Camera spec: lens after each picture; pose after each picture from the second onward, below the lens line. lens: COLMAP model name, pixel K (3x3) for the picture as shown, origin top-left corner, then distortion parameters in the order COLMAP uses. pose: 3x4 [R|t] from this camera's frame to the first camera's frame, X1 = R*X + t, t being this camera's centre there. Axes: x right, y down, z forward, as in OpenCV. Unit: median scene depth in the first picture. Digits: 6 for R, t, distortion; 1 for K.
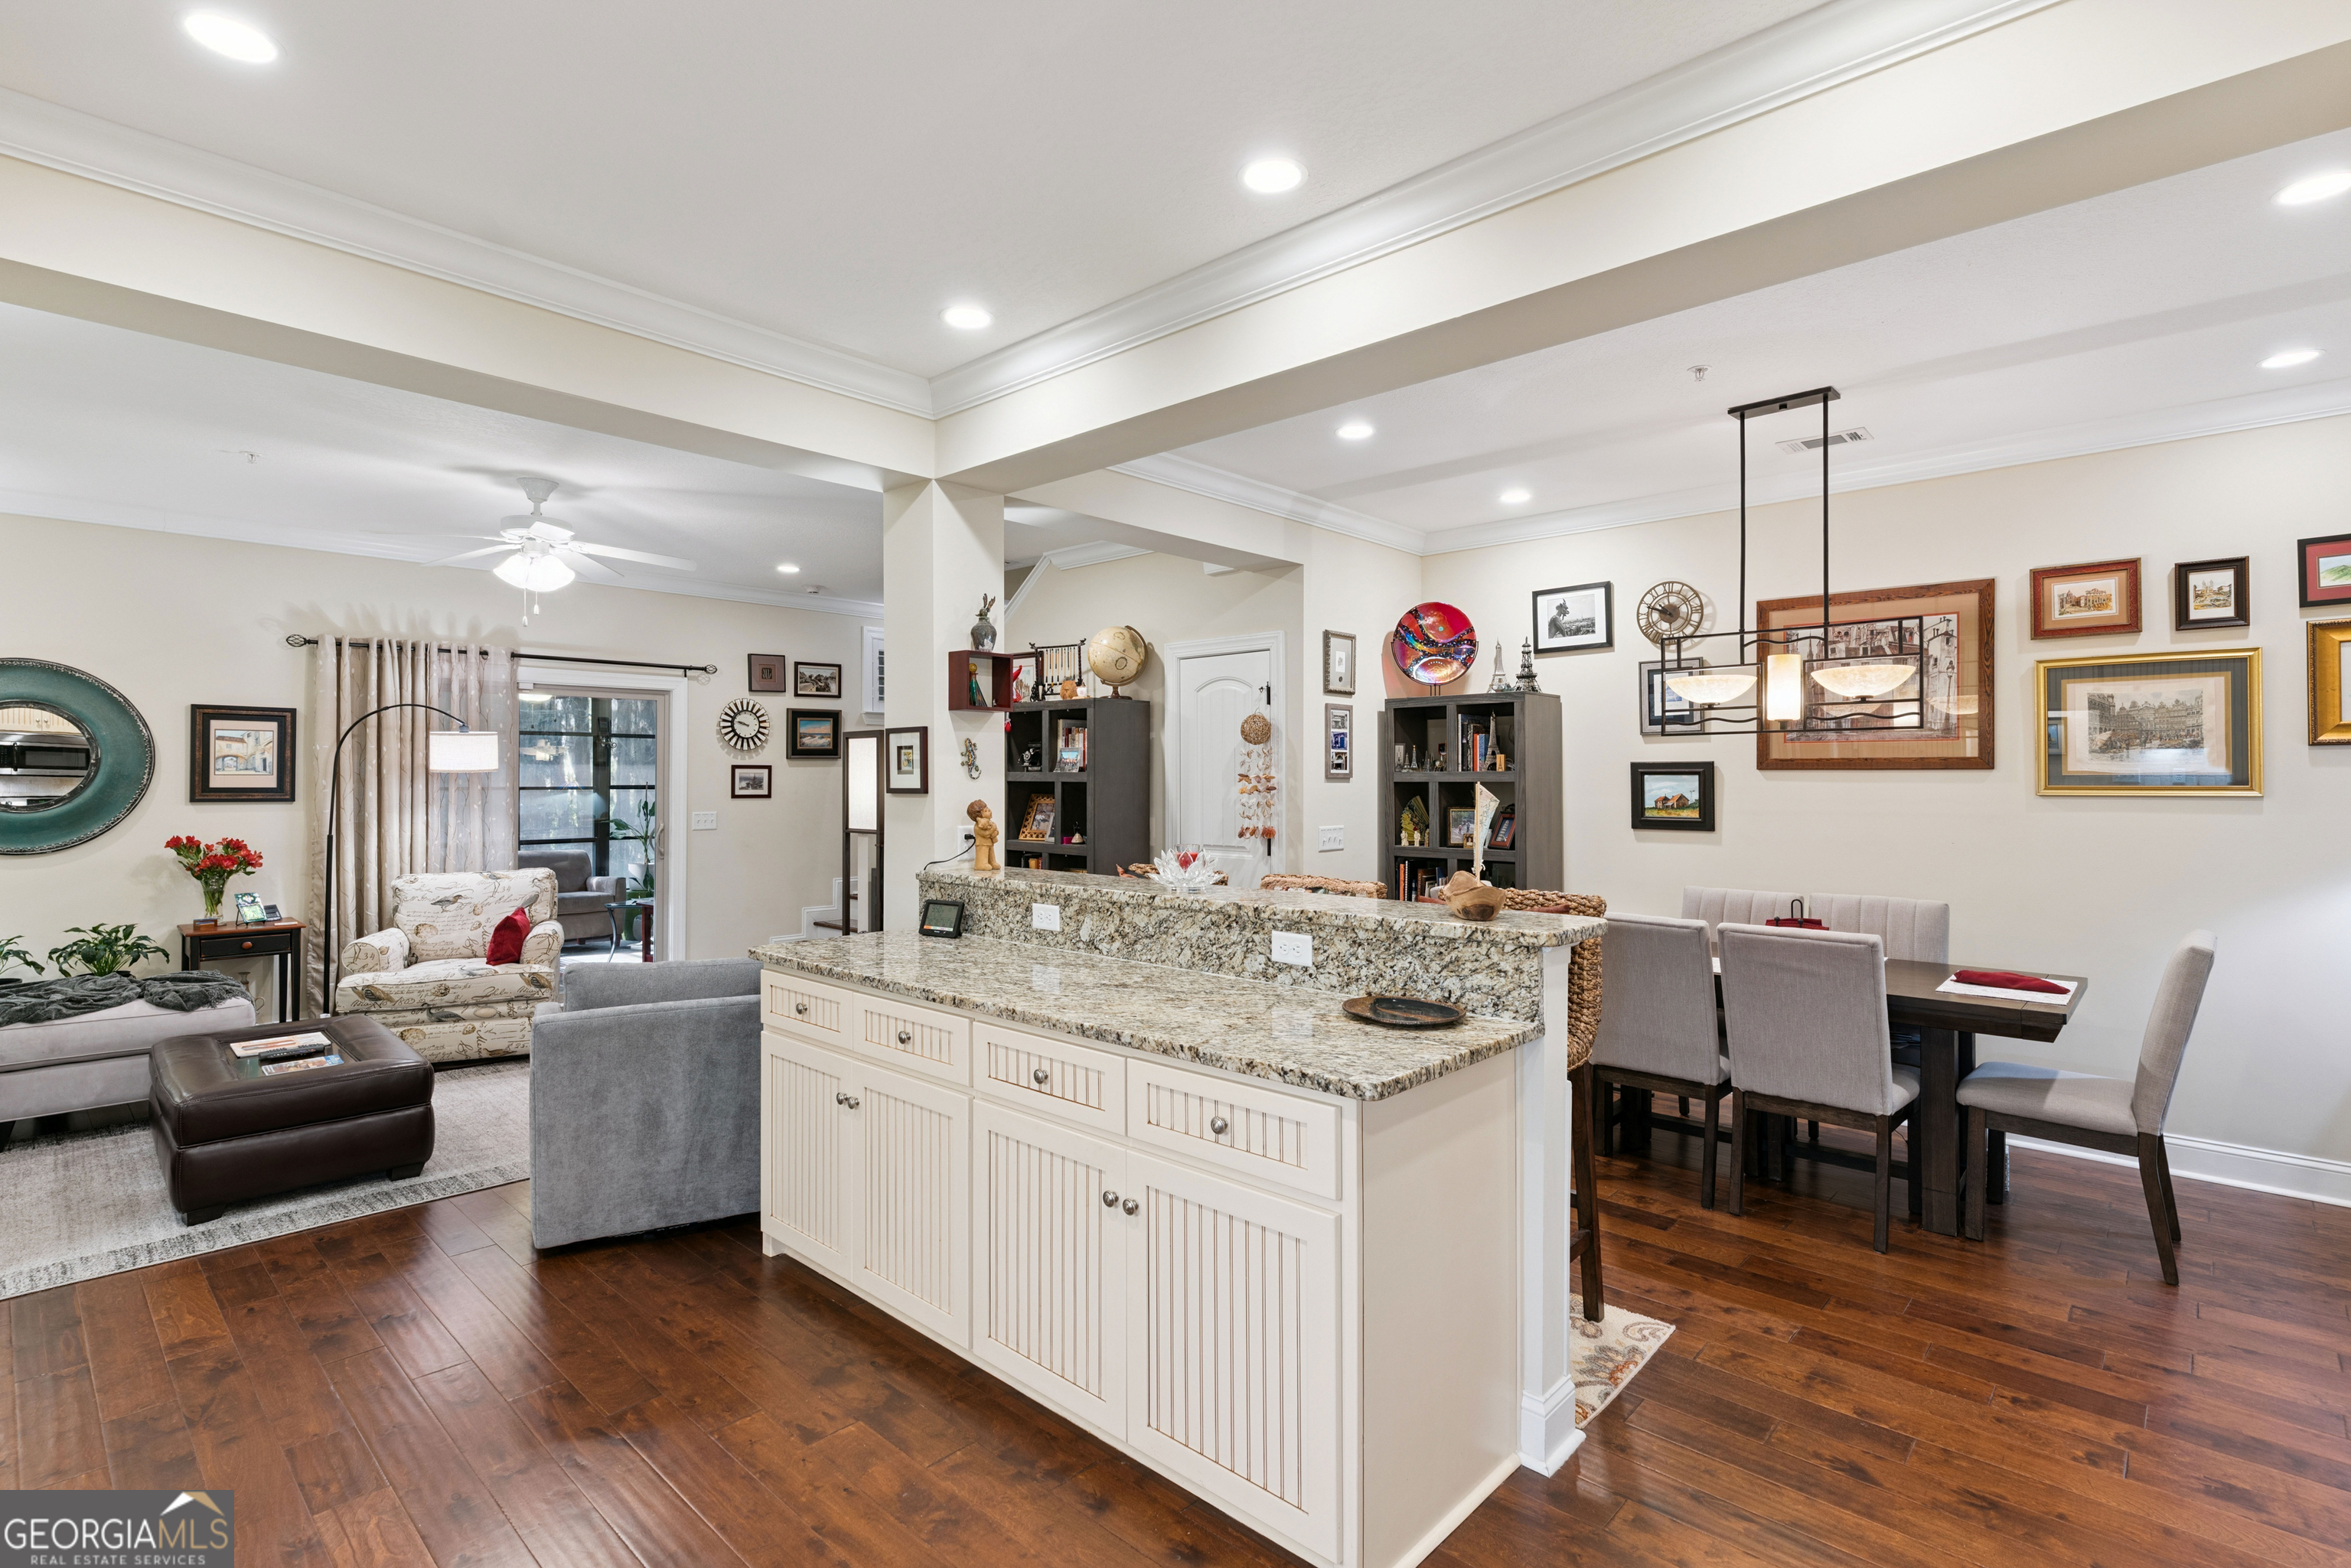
lens RADIAL K [[1113.9, 0, 1171.2], [0, 1113.9, 772.0], [0, 0, 1]] dist [0.002875, -0.002519]
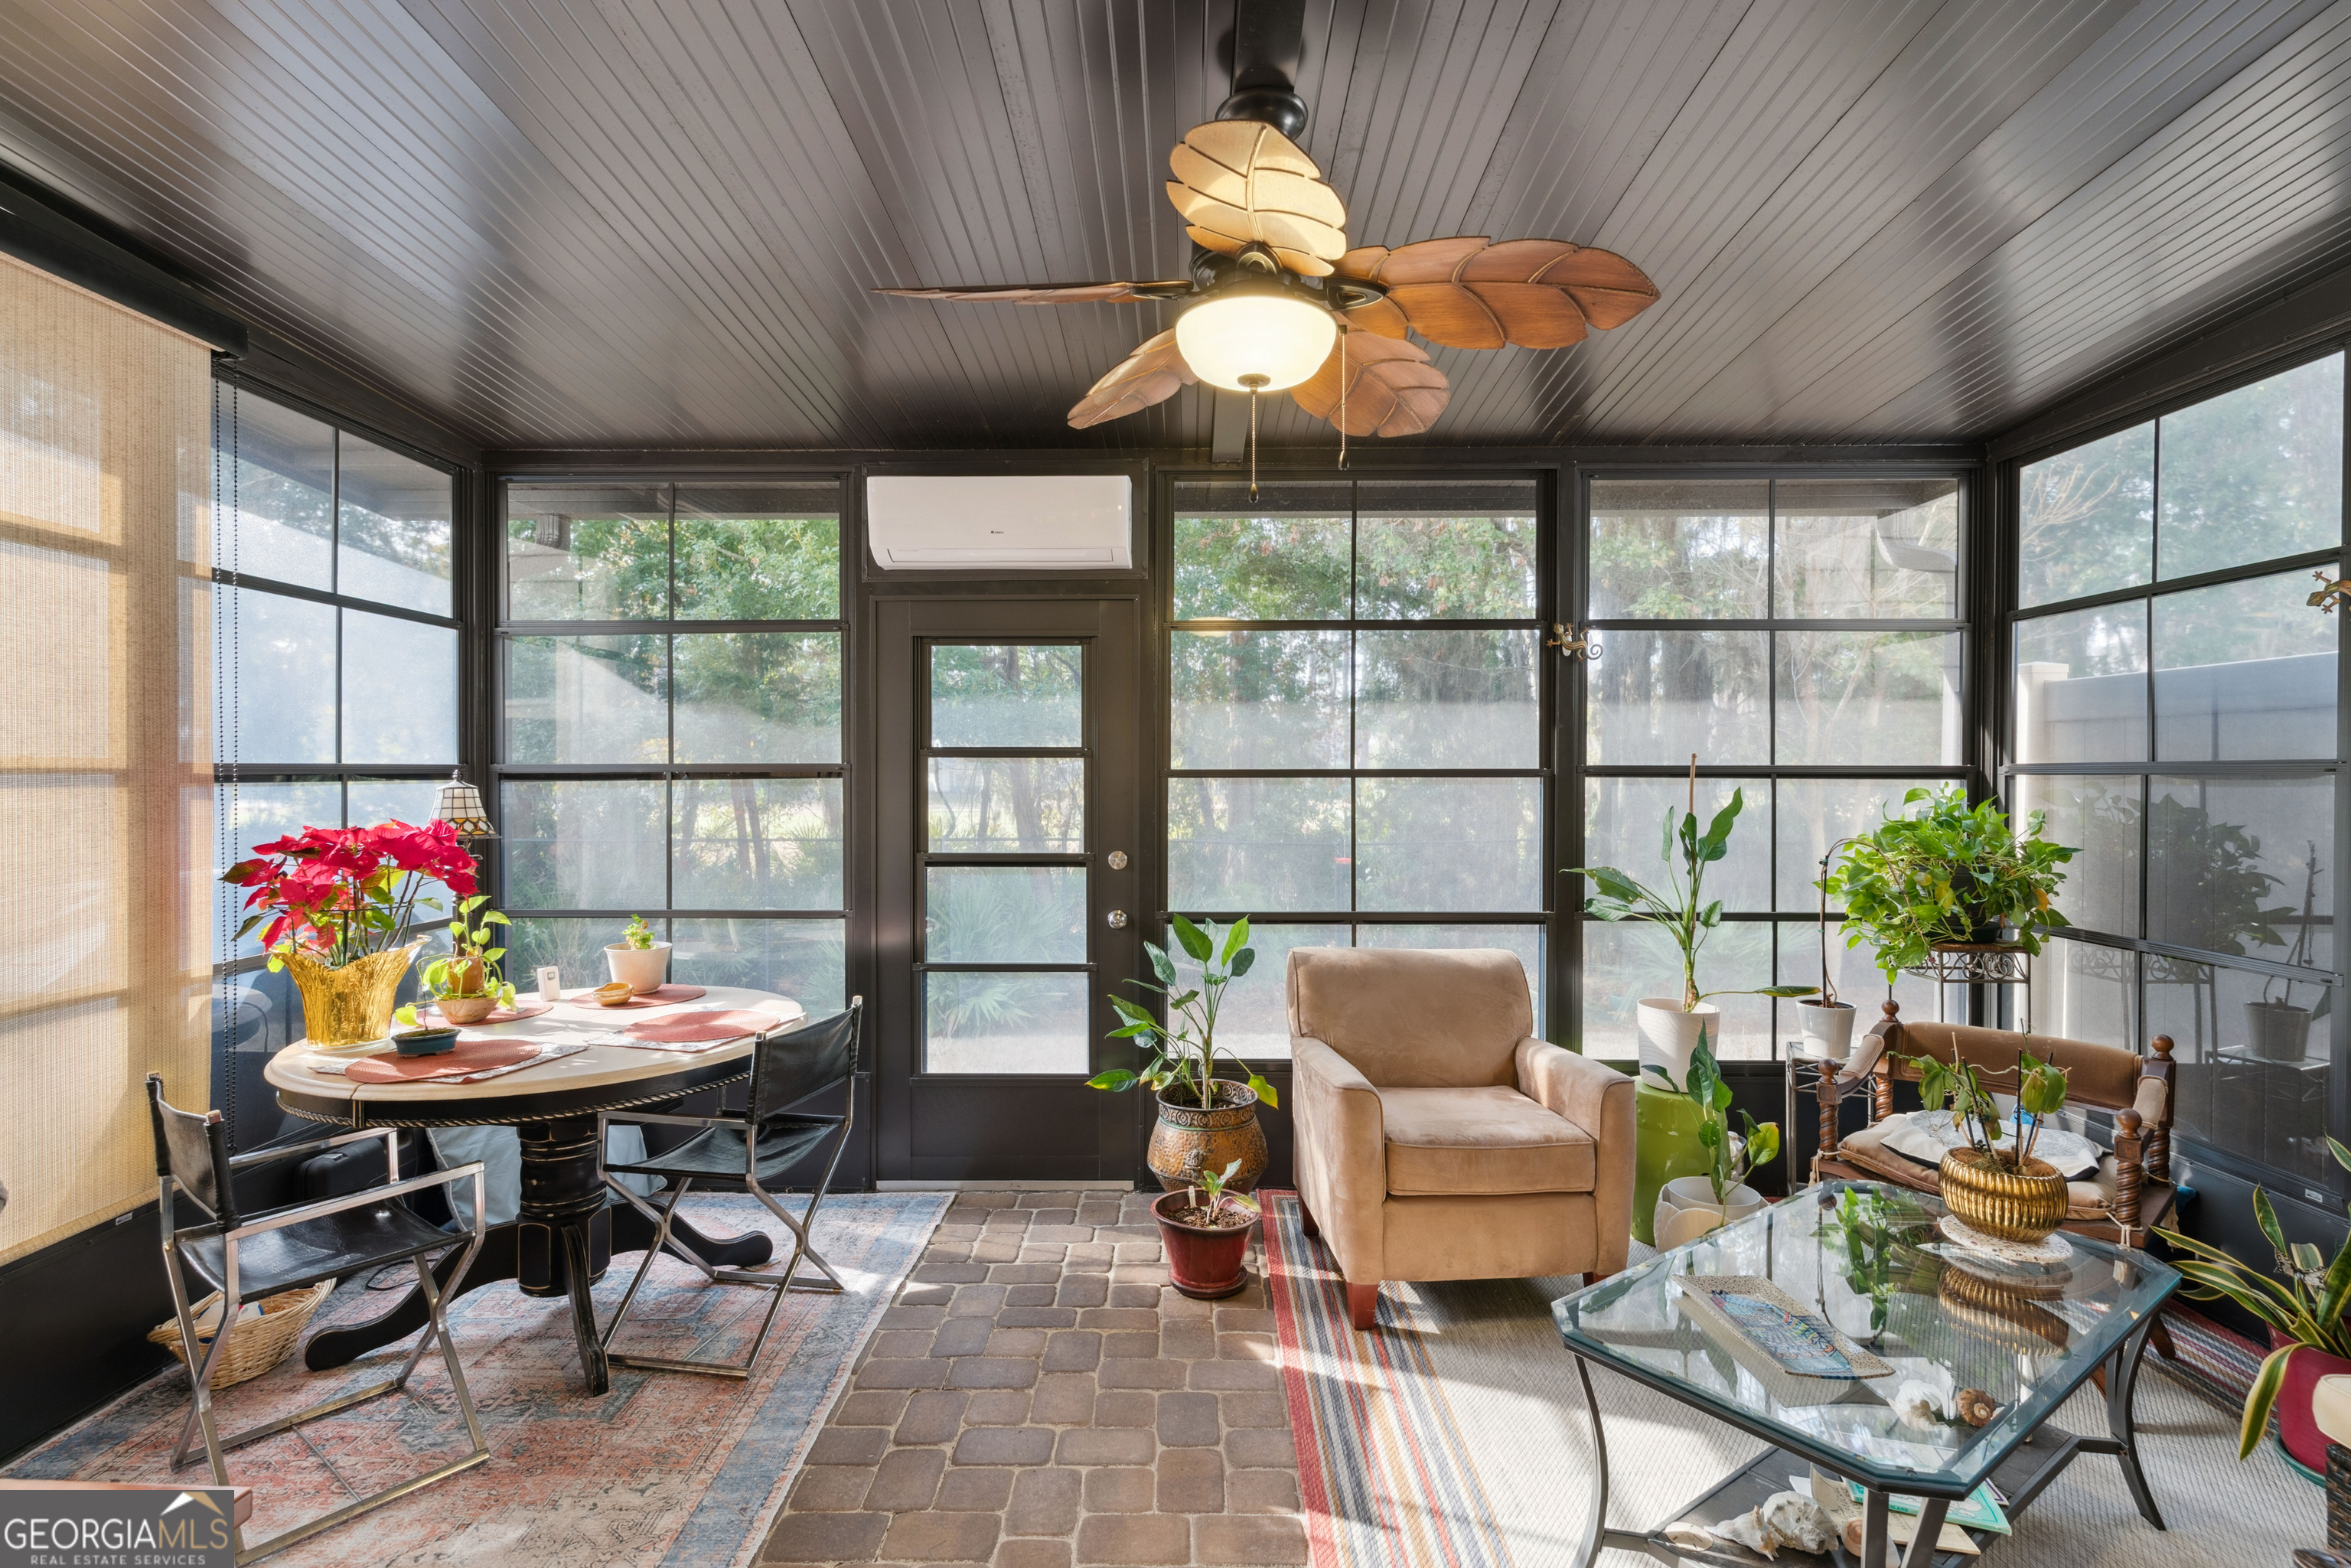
lens RADIAL K [[1113.9, 0, 1167.0], [0, 1113.9, 773.4], [0, 0, 1]] dist [0.002875, -0.002519]
pose [[0.668425, -0.002741, -0.743775, -0.623046], [0.007762, 0.999964, 0.003291, 0.023052], [0.743739, -0.007974, 0.668422, 1.256995]]
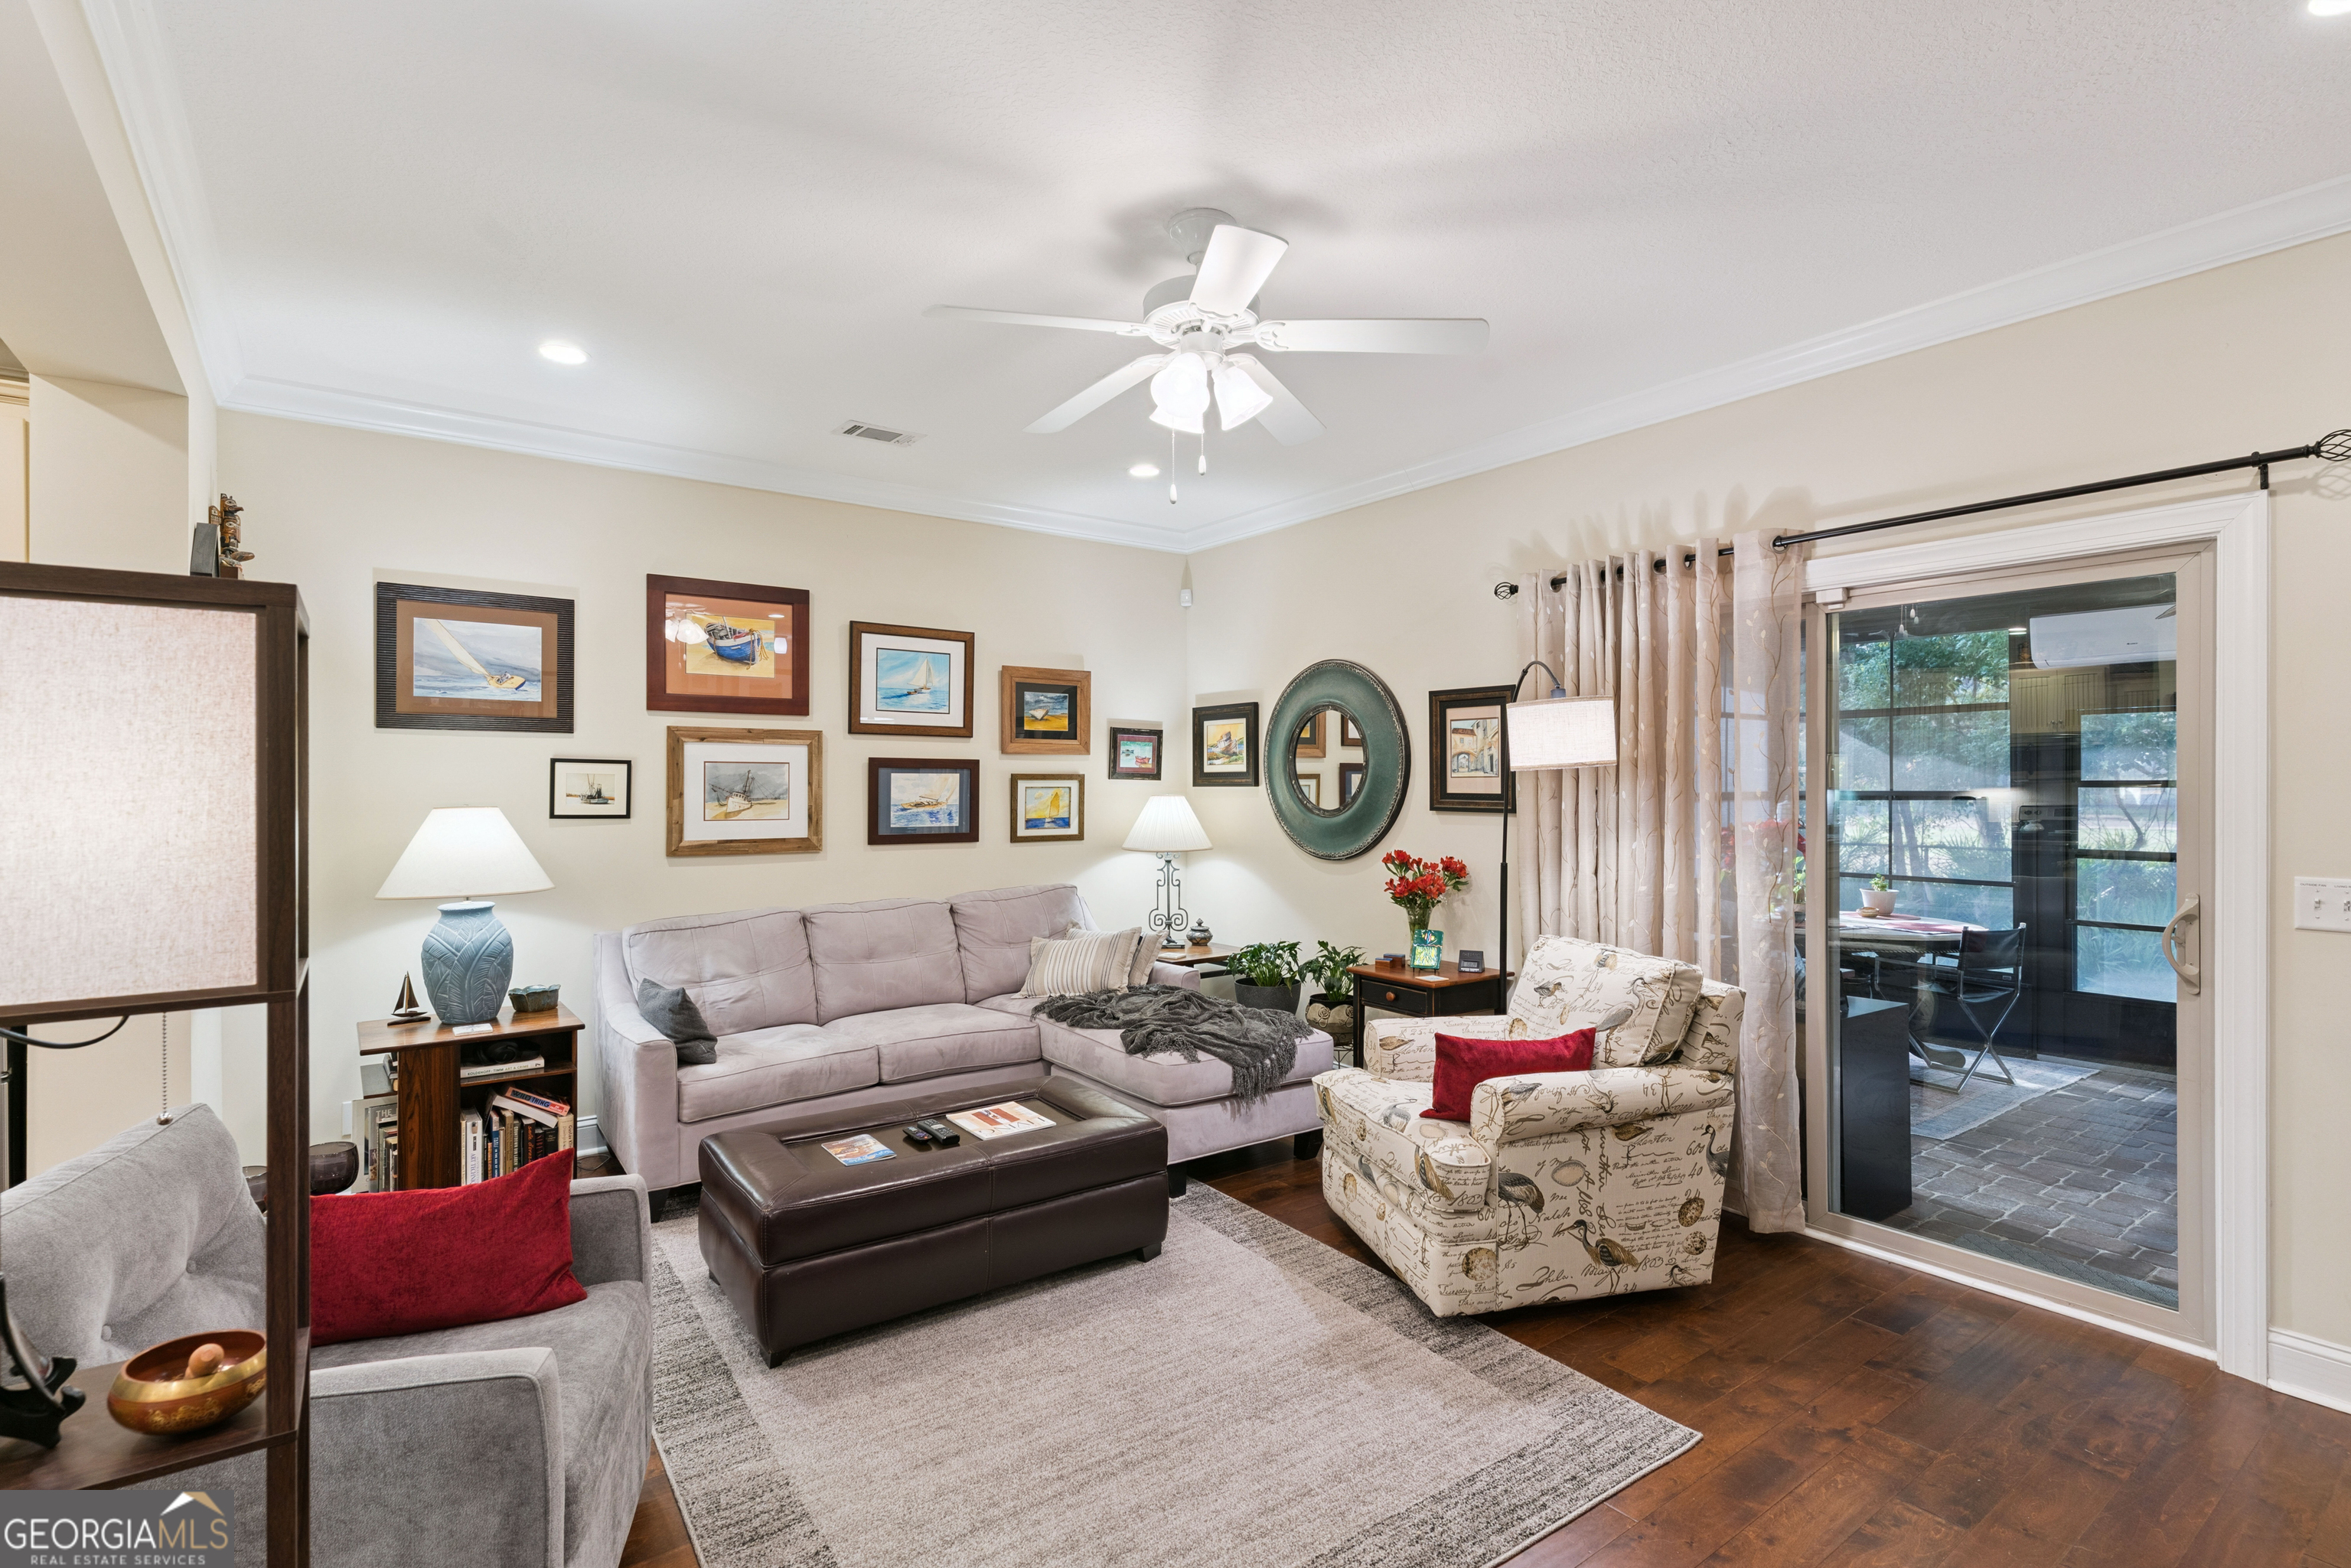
lens RADIAL K [[1113.9, 0, 1174.3], [0, 1113.9, 789.8], [0, 0, 1]] dist [0.002875, -0.002519]
pose [[-0.183833, 0.005307, -0.982943, -0.036734], [0.007648, 0.999963, 0.003968, 0.006954], [0.982928, -0.006788, -0.183866, 0.958670]]
